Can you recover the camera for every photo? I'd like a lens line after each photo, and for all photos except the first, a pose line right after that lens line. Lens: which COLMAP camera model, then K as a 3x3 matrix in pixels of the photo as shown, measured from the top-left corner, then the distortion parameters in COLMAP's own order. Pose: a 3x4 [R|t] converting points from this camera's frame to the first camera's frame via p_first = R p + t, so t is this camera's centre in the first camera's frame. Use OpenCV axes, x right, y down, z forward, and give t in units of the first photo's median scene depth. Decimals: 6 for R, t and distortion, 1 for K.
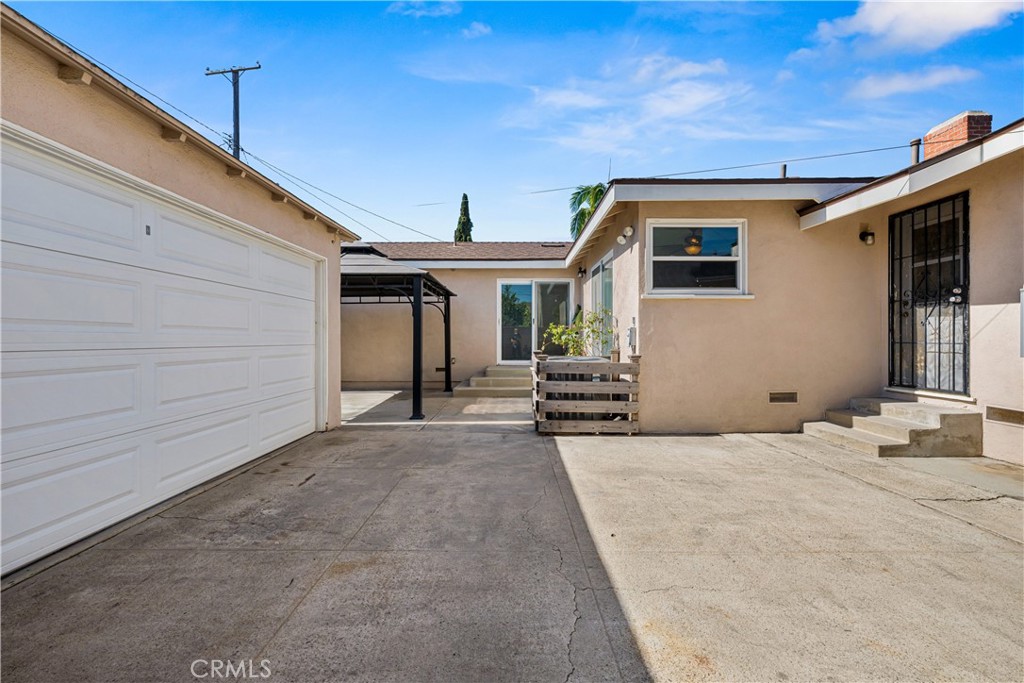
lens RADIAL K [[404.6, 0, 512.0], [0, 404.6, 341.5], [0, 0, 1]] dist [-0.001447, -0.000183]
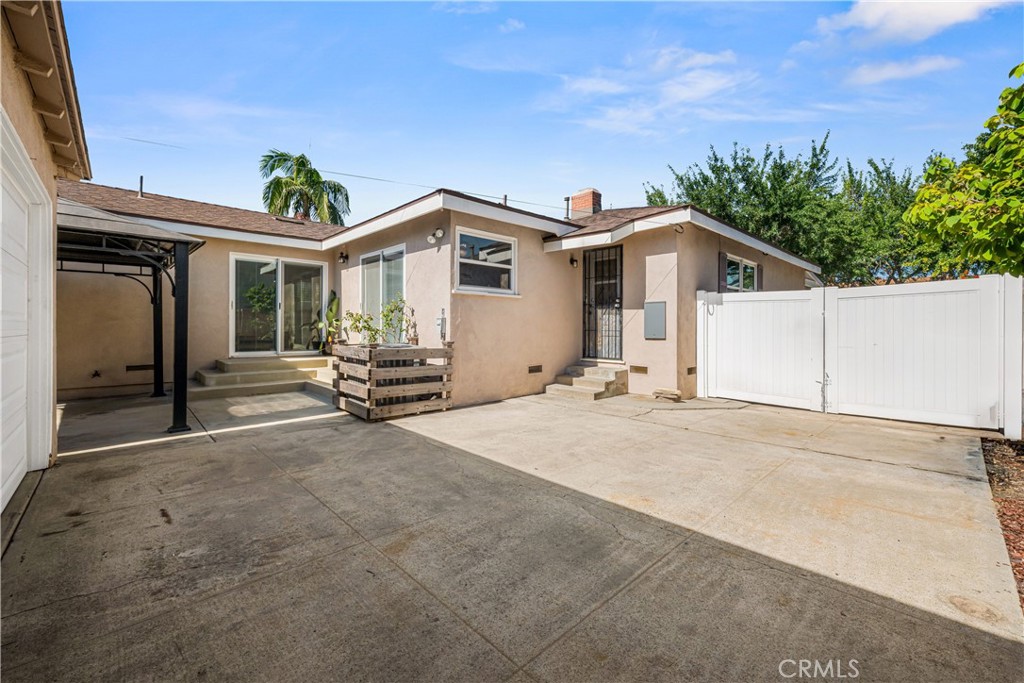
lens RADIAL K [[415.5, 0, 511.3], [0, 415.5, 328.4], [0, 0, 1]] dist [-0.000711, -0.000109]
pose [[0.727609, 0.002057, 0.685989, -0.427945], [-0.001502, 0.999998, -0.001406, -0.002225], [-0.685991, -0.000007, 0.727610, 0.007447]]
